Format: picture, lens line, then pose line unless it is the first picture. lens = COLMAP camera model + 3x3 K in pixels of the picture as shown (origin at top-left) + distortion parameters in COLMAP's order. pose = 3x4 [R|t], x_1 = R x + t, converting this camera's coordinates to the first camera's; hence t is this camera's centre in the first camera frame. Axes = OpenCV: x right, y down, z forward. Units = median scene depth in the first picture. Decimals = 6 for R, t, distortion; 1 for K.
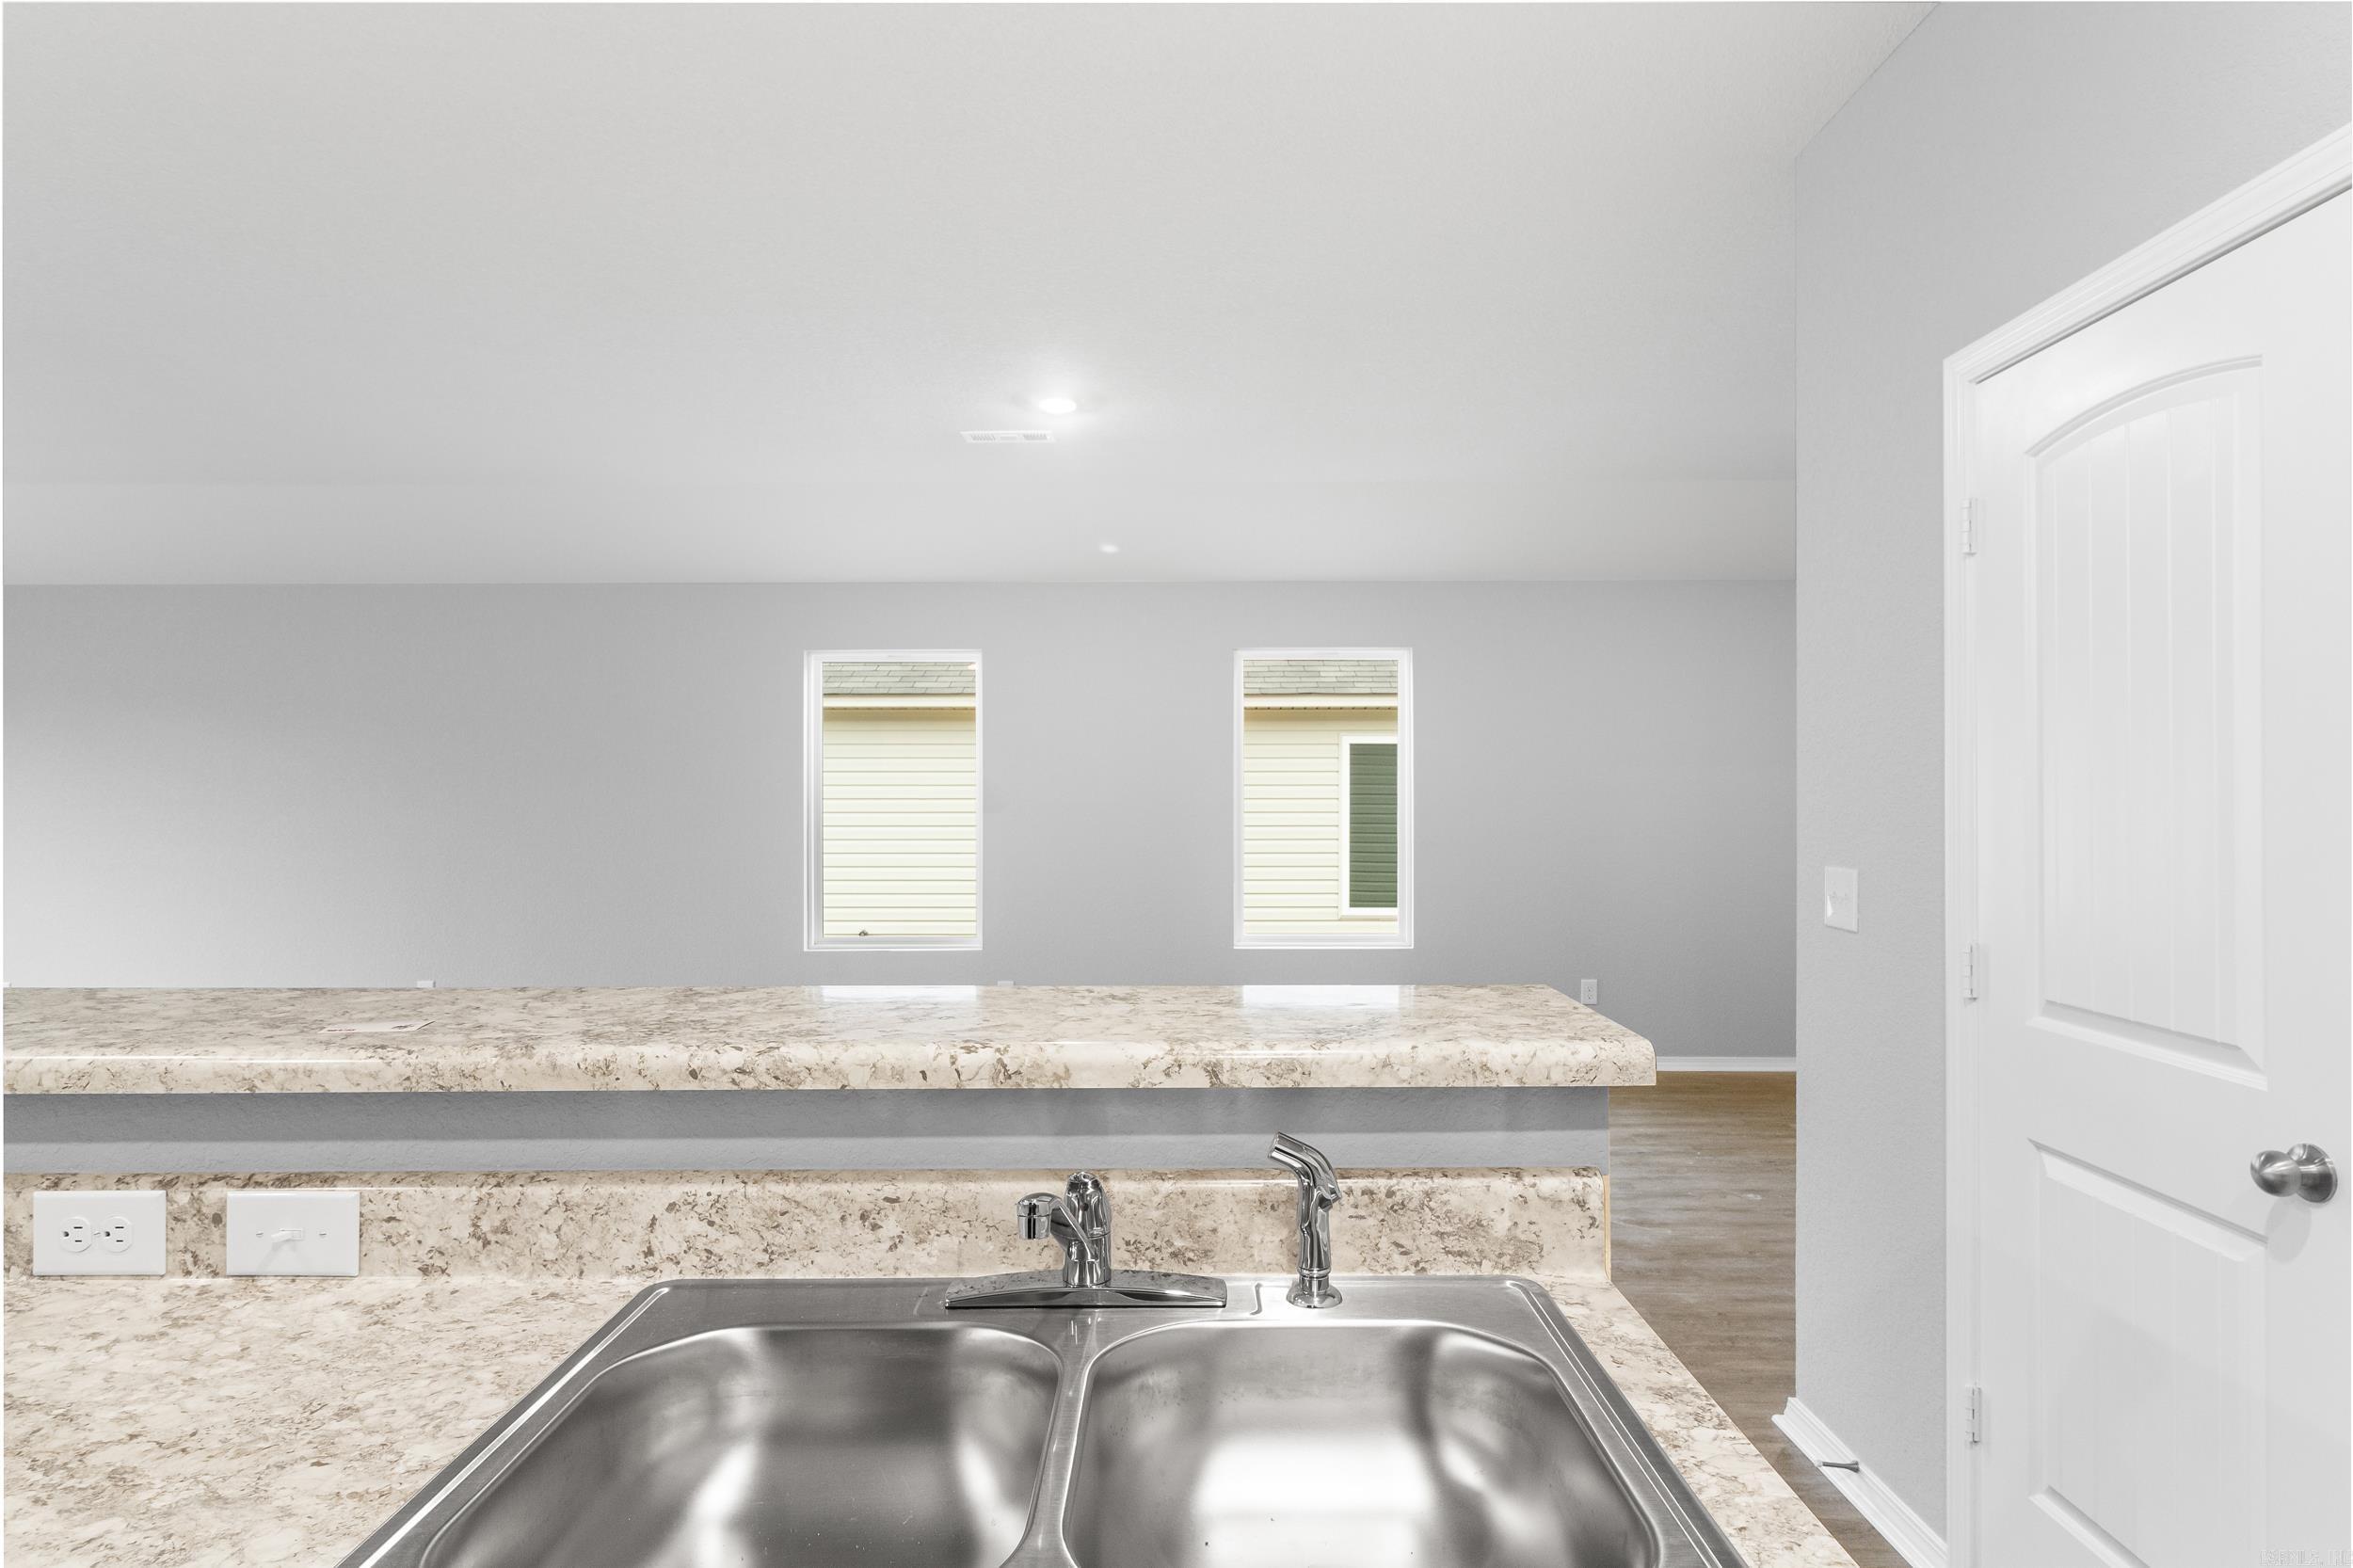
lens RADIAL K [[1283.0, 0, 1182.3], [0, 1283.0, 792.6], [0, 0, 1]] dist [-0.000893, 0.003872]
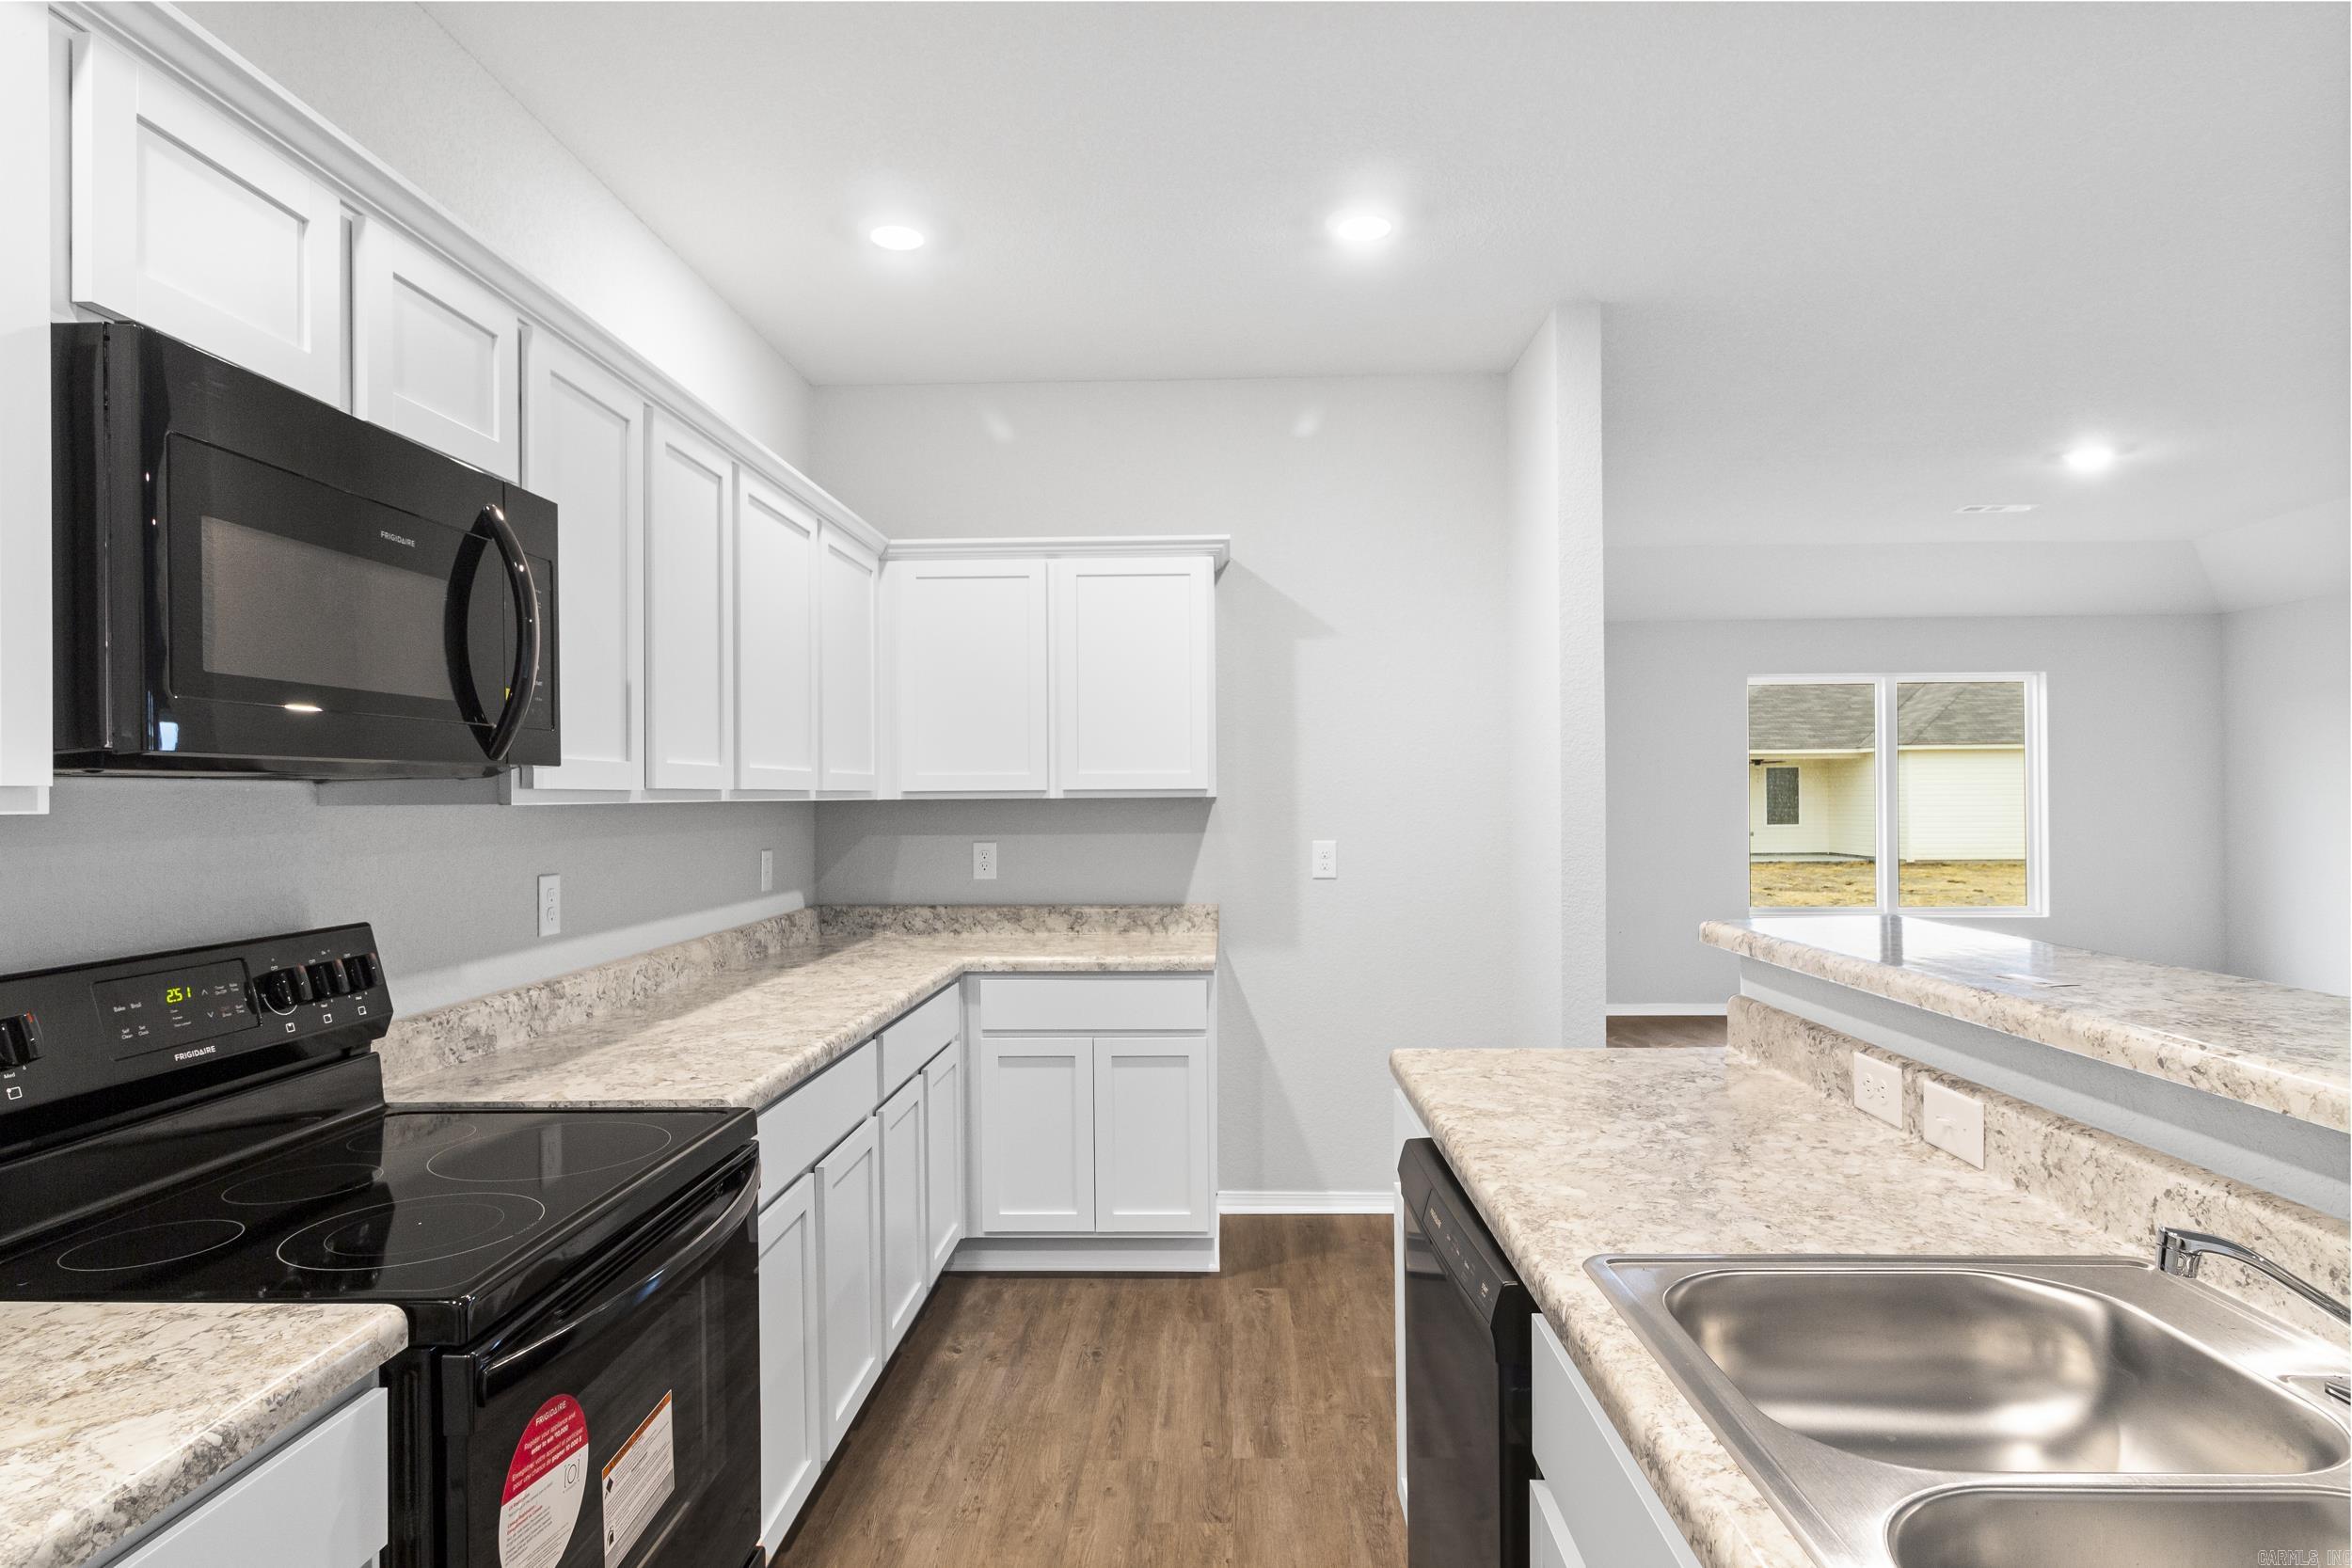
lens RADIAL K [[1282.4, 0, 1188.8], [0, 1282.4, 793.0], [0, 0, 1]] dist [-0.000893, 0.003872]
pose [[-0.028018, -0.002795, -0.999604, 0.639270], [0.011741, 0.999926, -0.003125, 0.000659], [0.999538, -0.011824, -0.027983, 0.259070]]
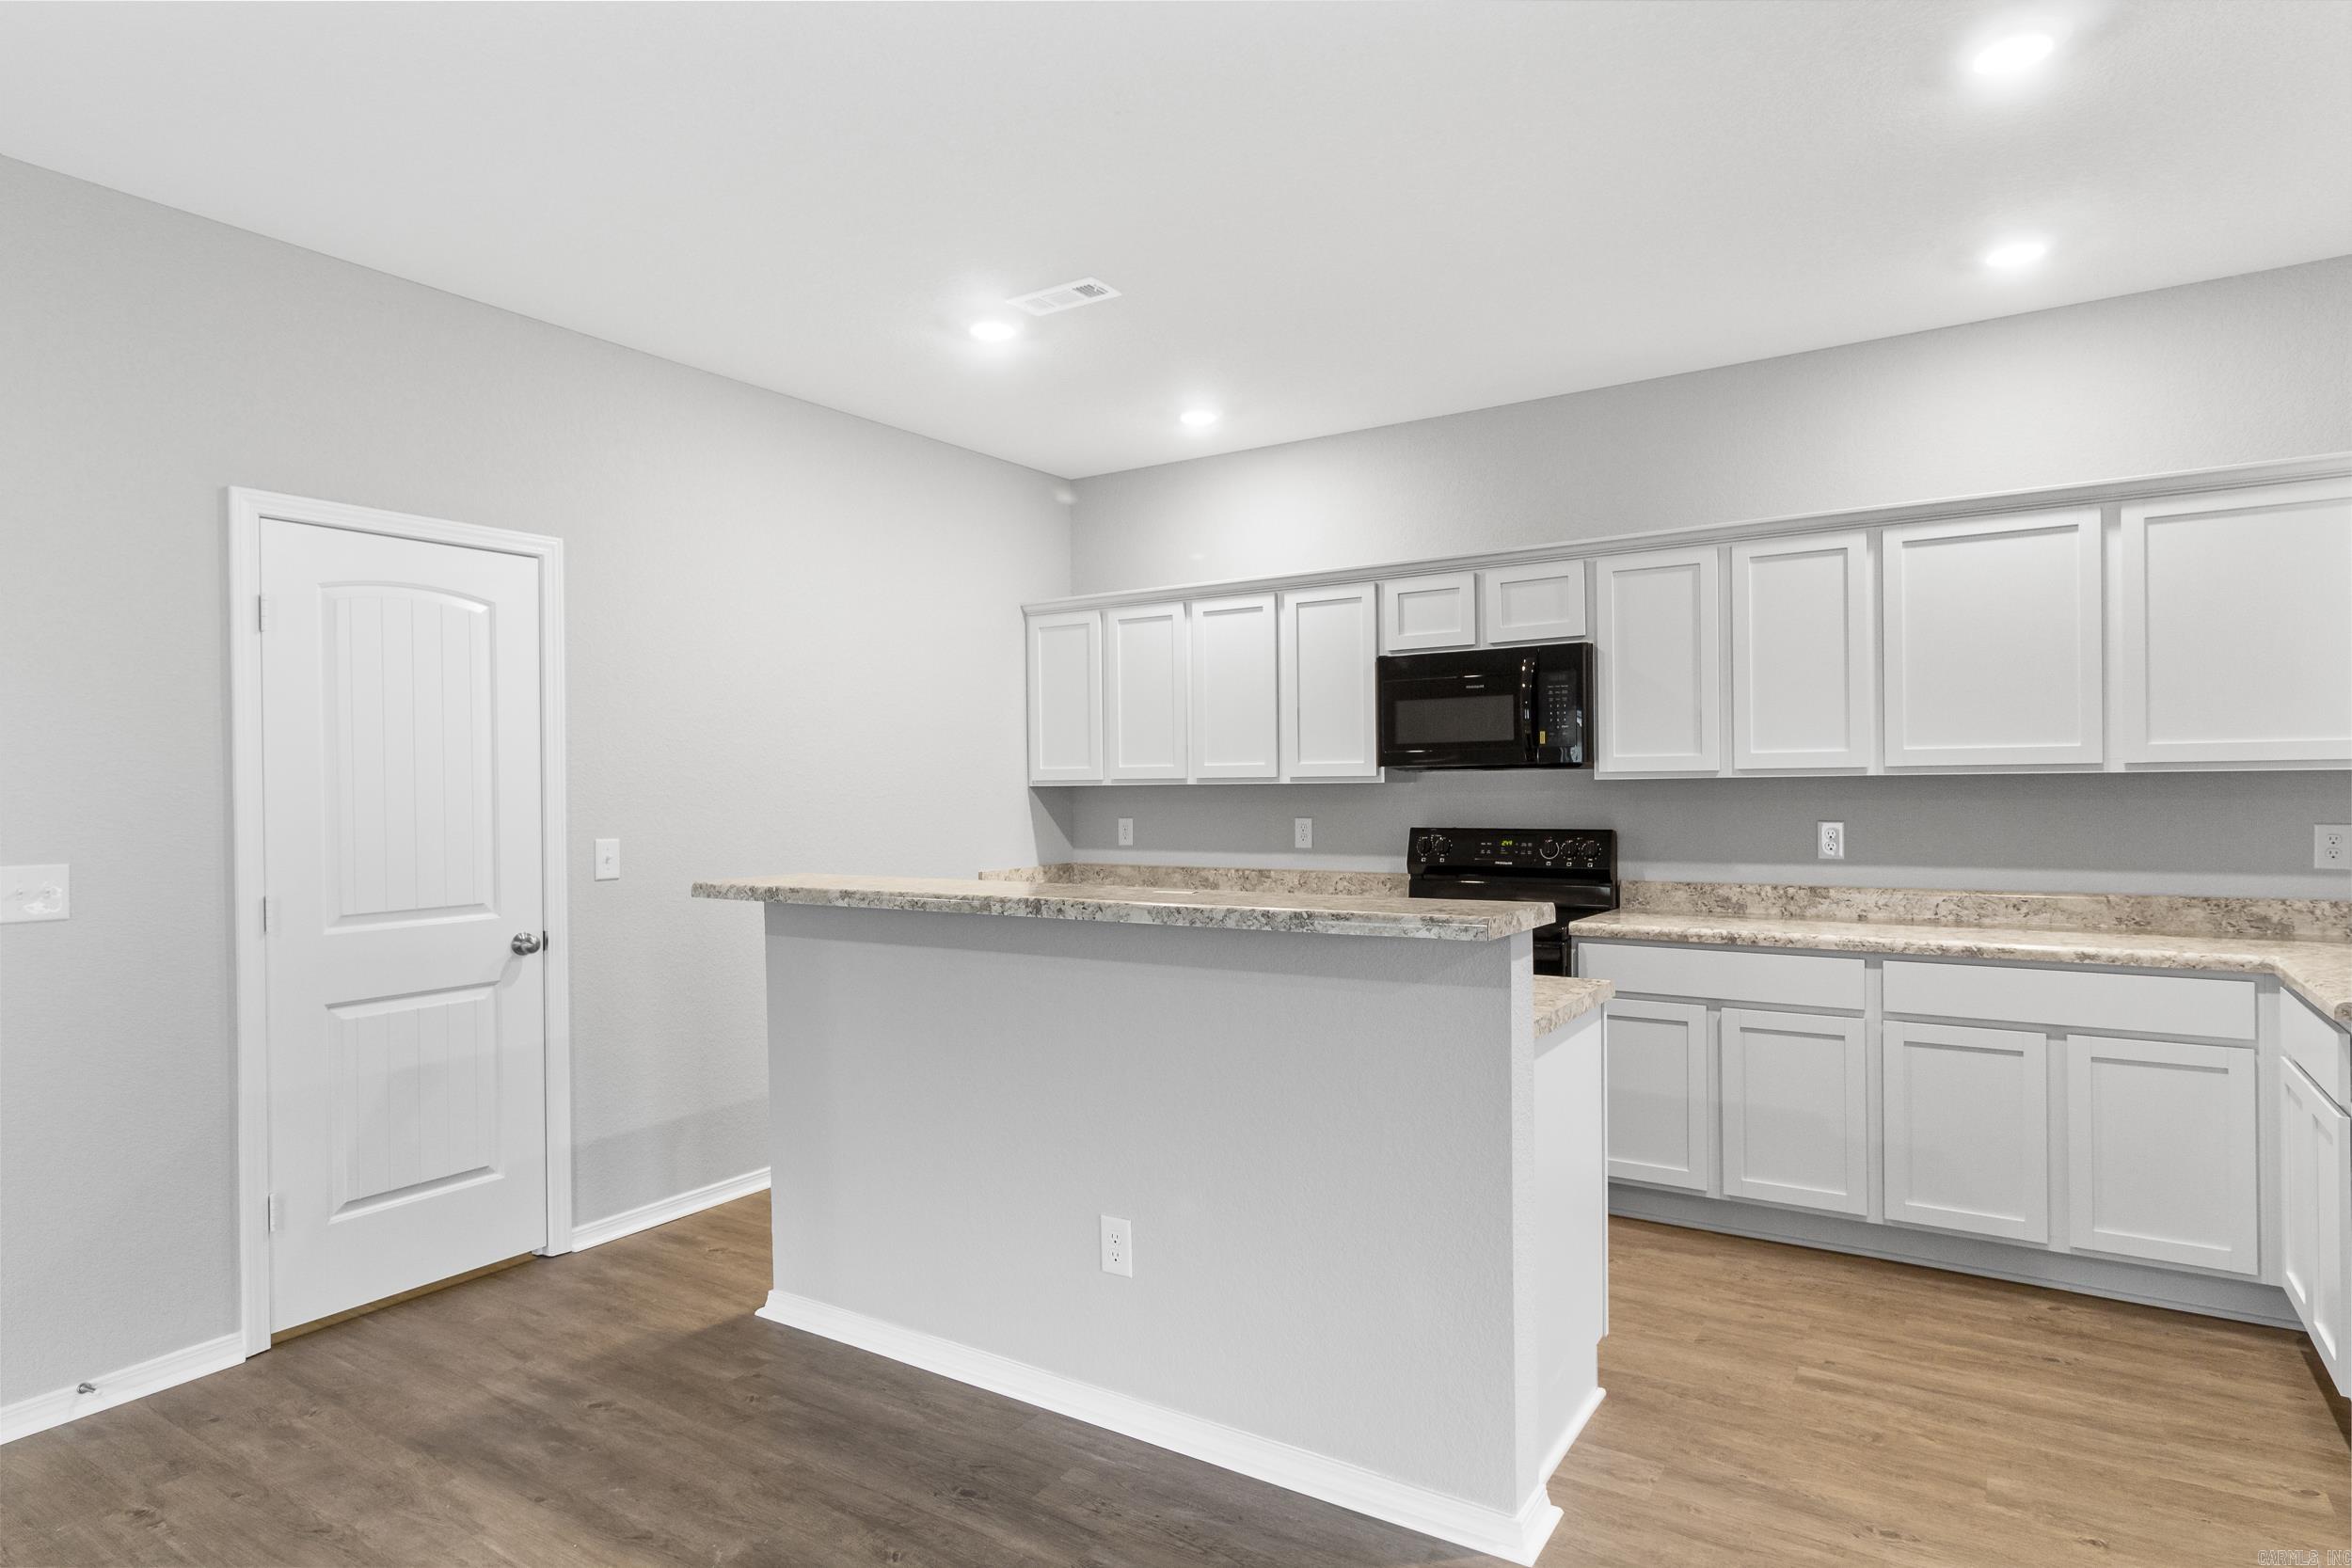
lens RADIAL K [[1282.4, 0, 1191.7], [0, 1282.4, 783.8], [0, 0, 1]] dist [-0.000893, 0.003872]
pose [[-0.841865, 0.009981, 0.539596, -1.911024], [0.010724, 0.999941, -0.001765, 0.007414], [-0.539582, 0.004301, -0.841922, 2.949128]]
